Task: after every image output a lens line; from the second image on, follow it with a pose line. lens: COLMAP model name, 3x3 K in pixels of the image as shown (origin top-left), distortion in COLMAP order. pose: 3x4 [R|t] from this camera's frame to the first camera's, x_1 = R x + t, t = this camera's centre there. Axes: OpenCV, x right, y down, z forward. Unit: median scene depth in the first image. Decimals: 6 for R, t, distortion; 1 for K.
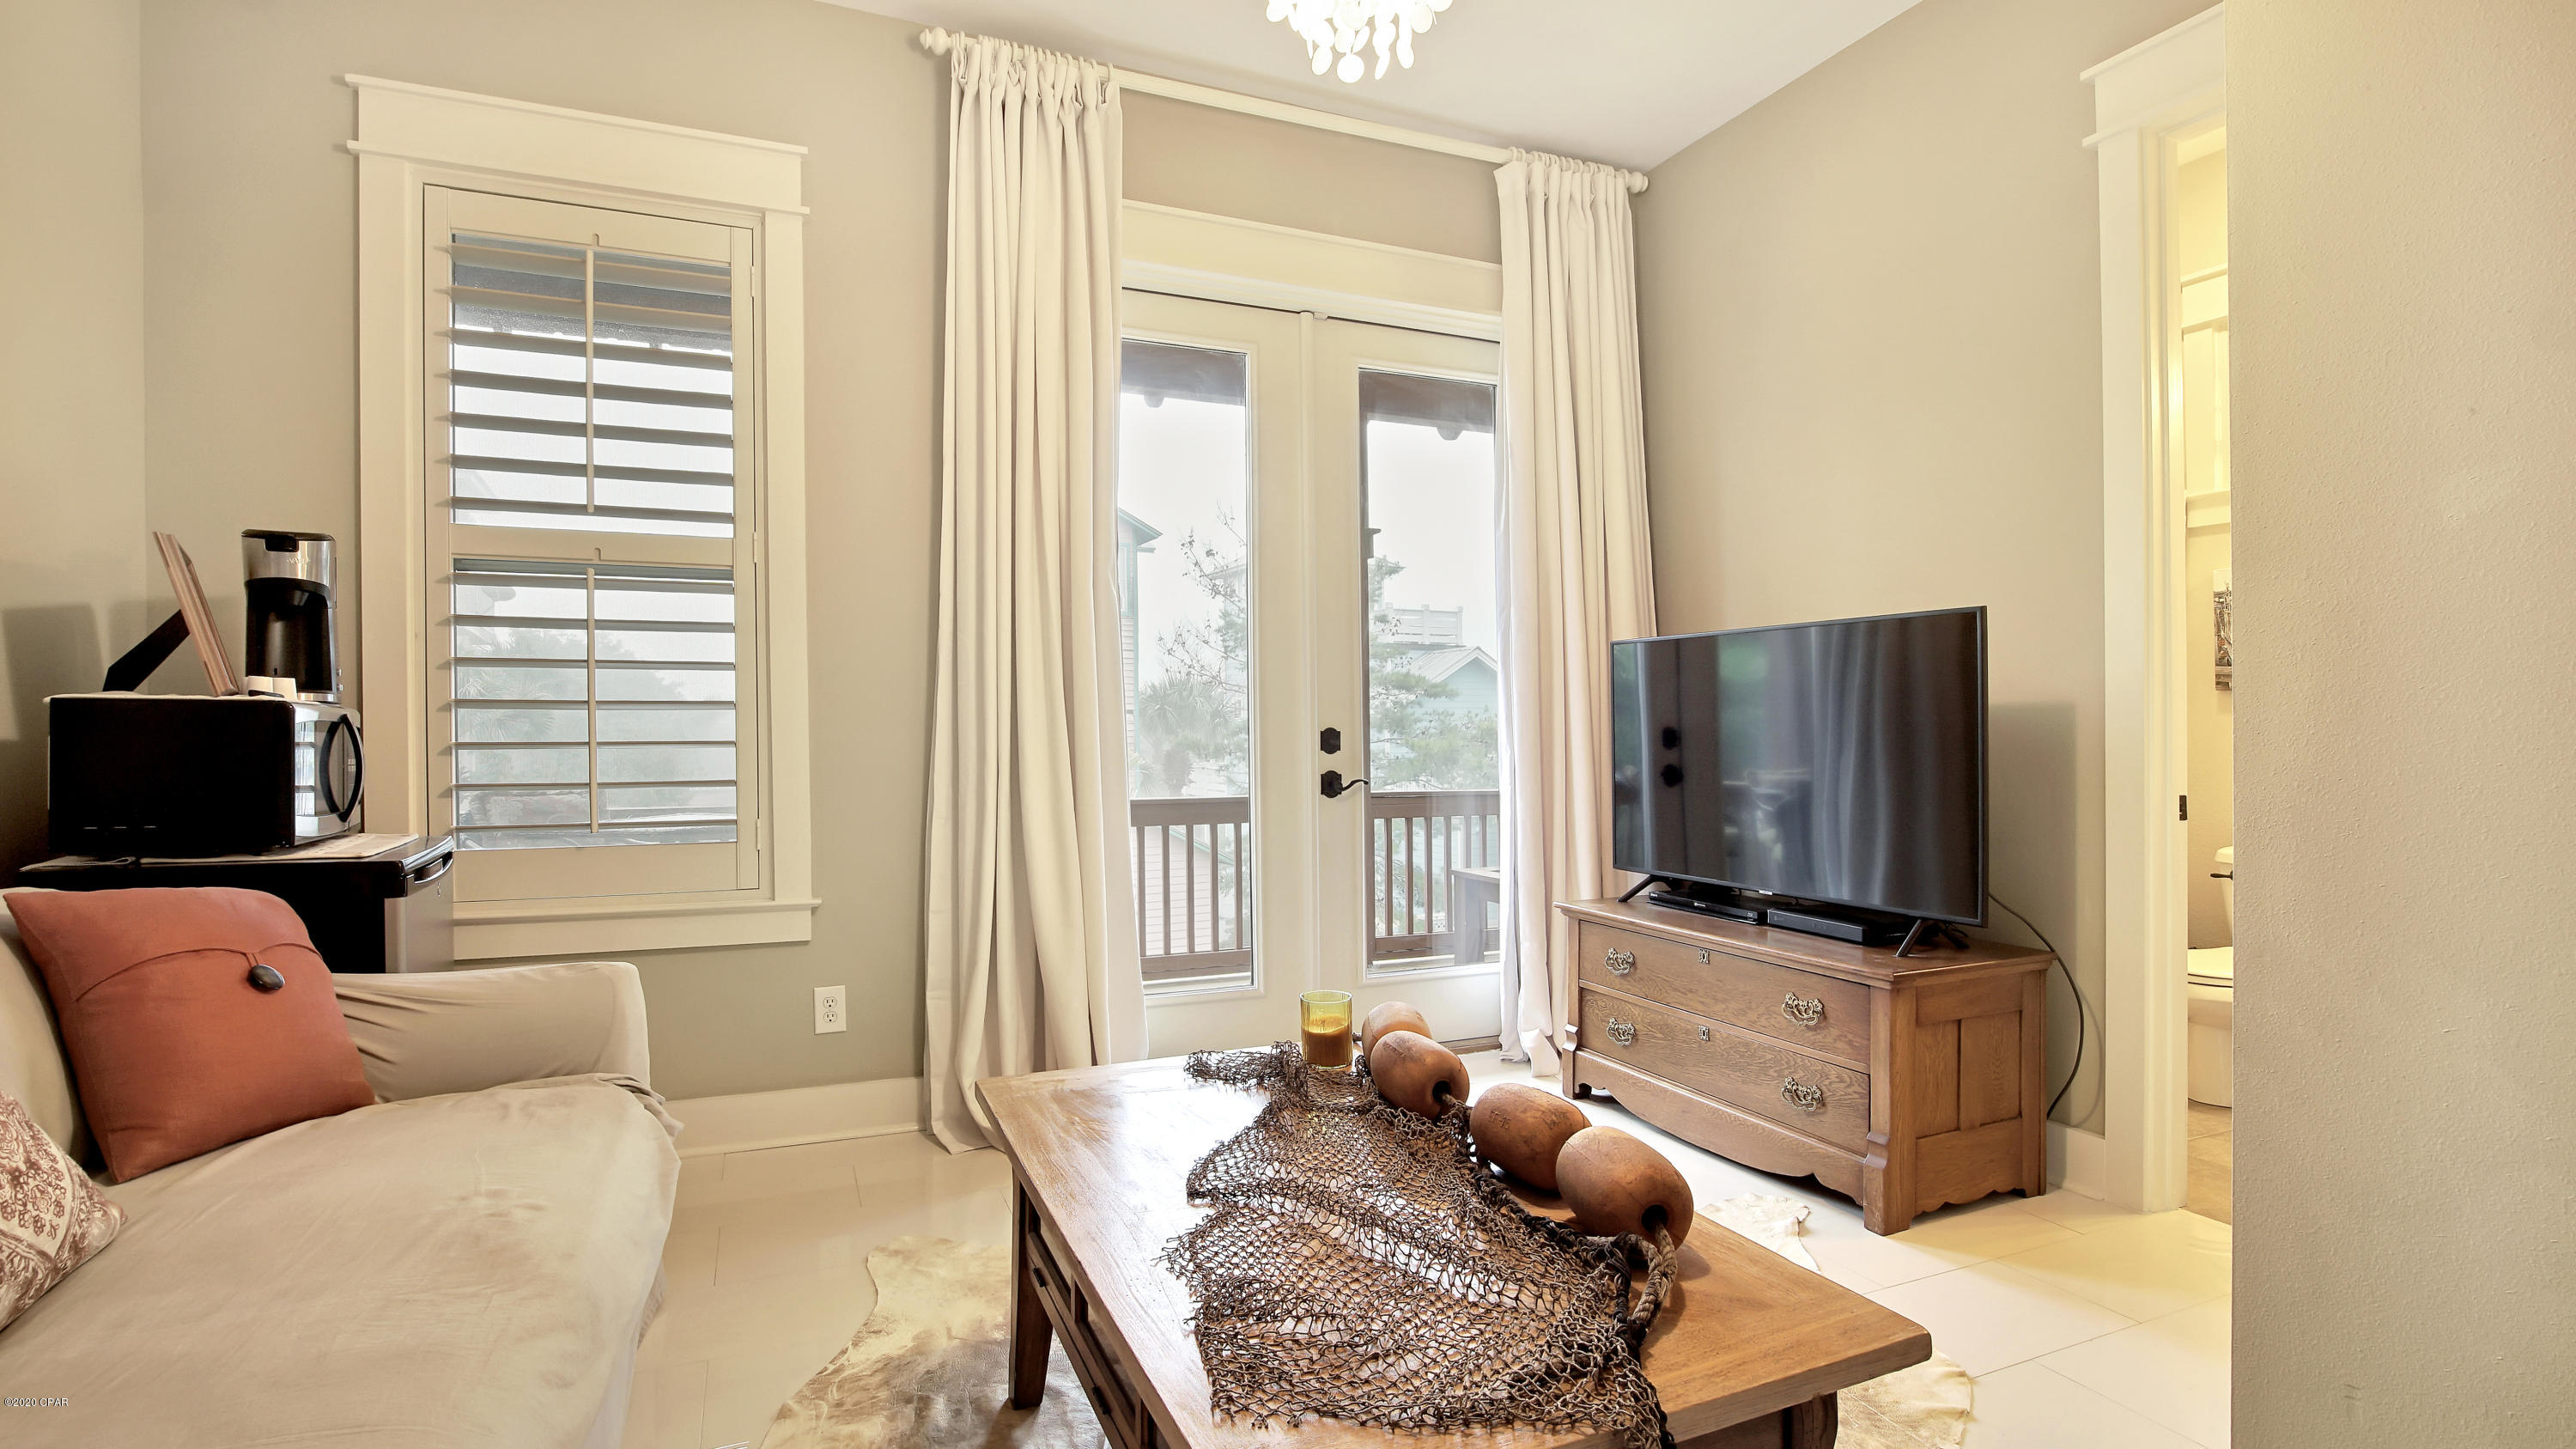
lens RADIAL K [[1217.3, 0, 1288.0], [0, 1217.3, 724.5], [0, 0, 1]] dist [-0.016274, 0.000527]
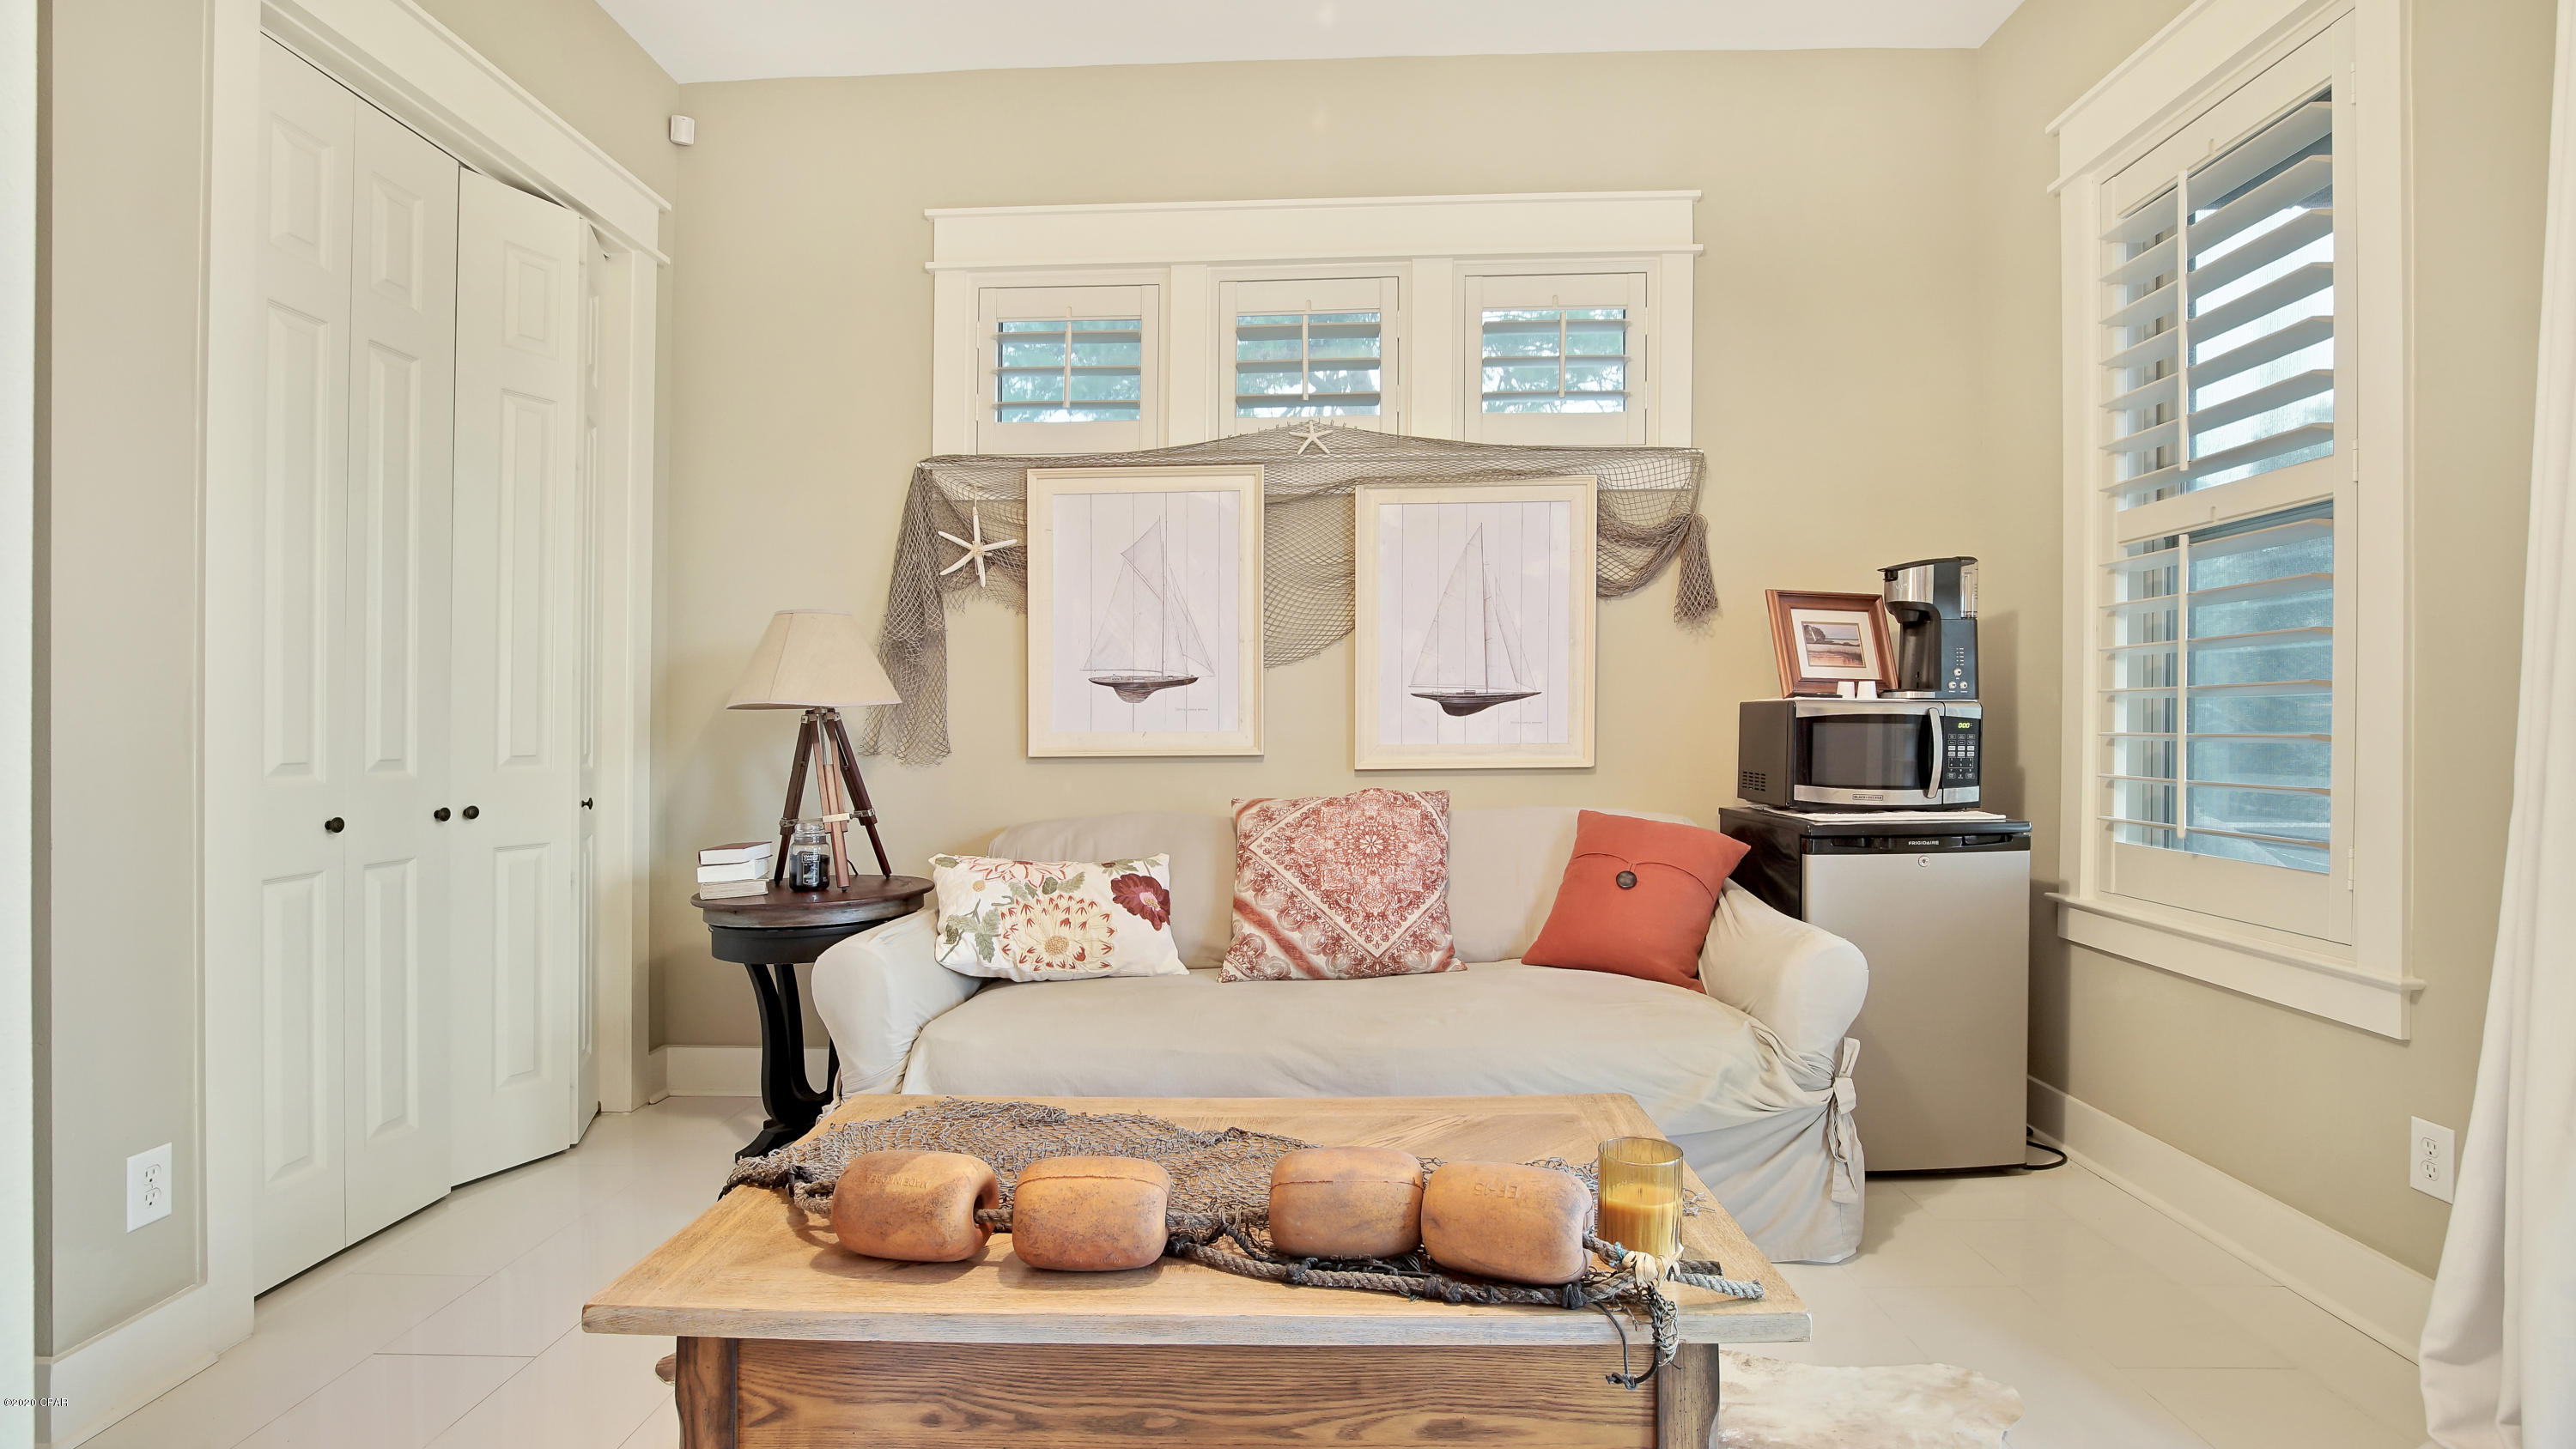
lens RADIAL K [[1201.4, 0, 1294.9], [0, 1201.4, 706.2], [0, 0, 1]] dist [-0.021642, 0.000299]
pose [[-0.422315, -0.009288, -0.906401, 0.463230], [0.010489, 0.999830, -0.015132, 0.000619], [0.906388, -0.015898, -0.422146, 0.764776]]
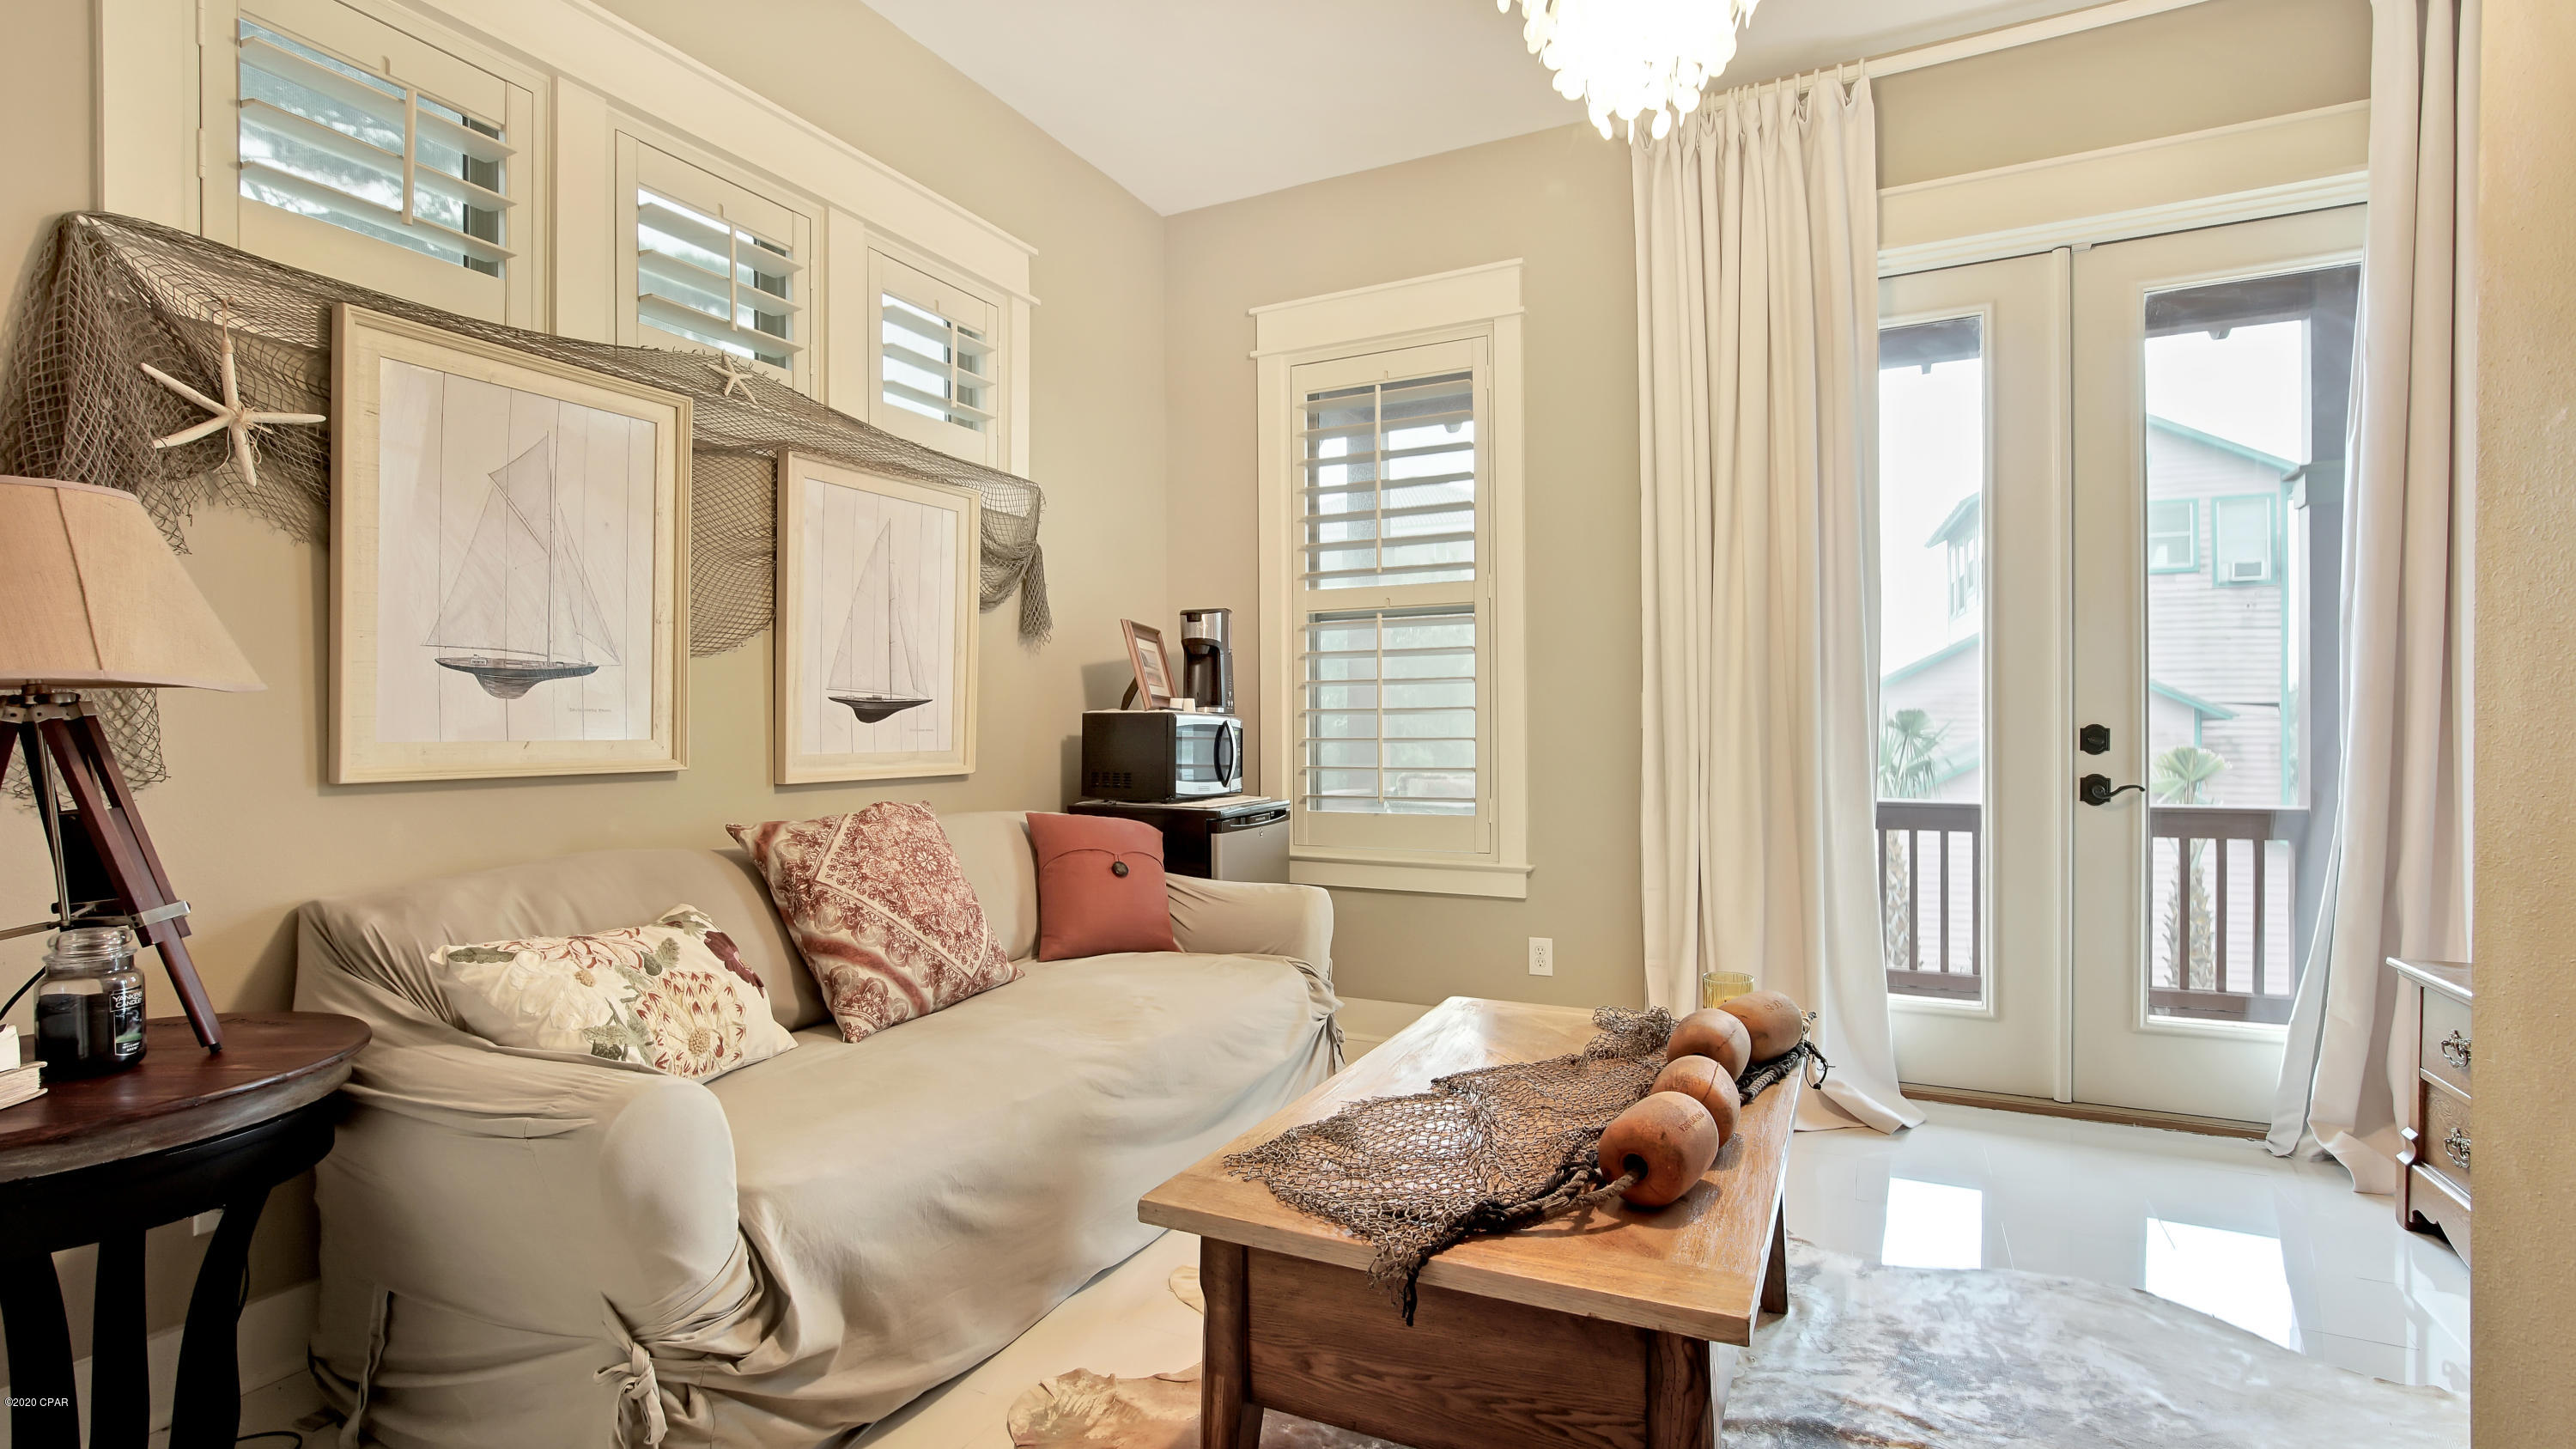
lens RADIAL K [[1199.0, 0, 1272.4], [0, 1199.0, 730.9], [0, 0, 1]] dist [-0.000199, 0.000368]
pose [[0.642357, -0.001522, -0.766404, 0.400207], [0.007175, 0.999966, 0.004028, -0.000081], [0.766372, -0.008087, 0.642346, 0.015450]]
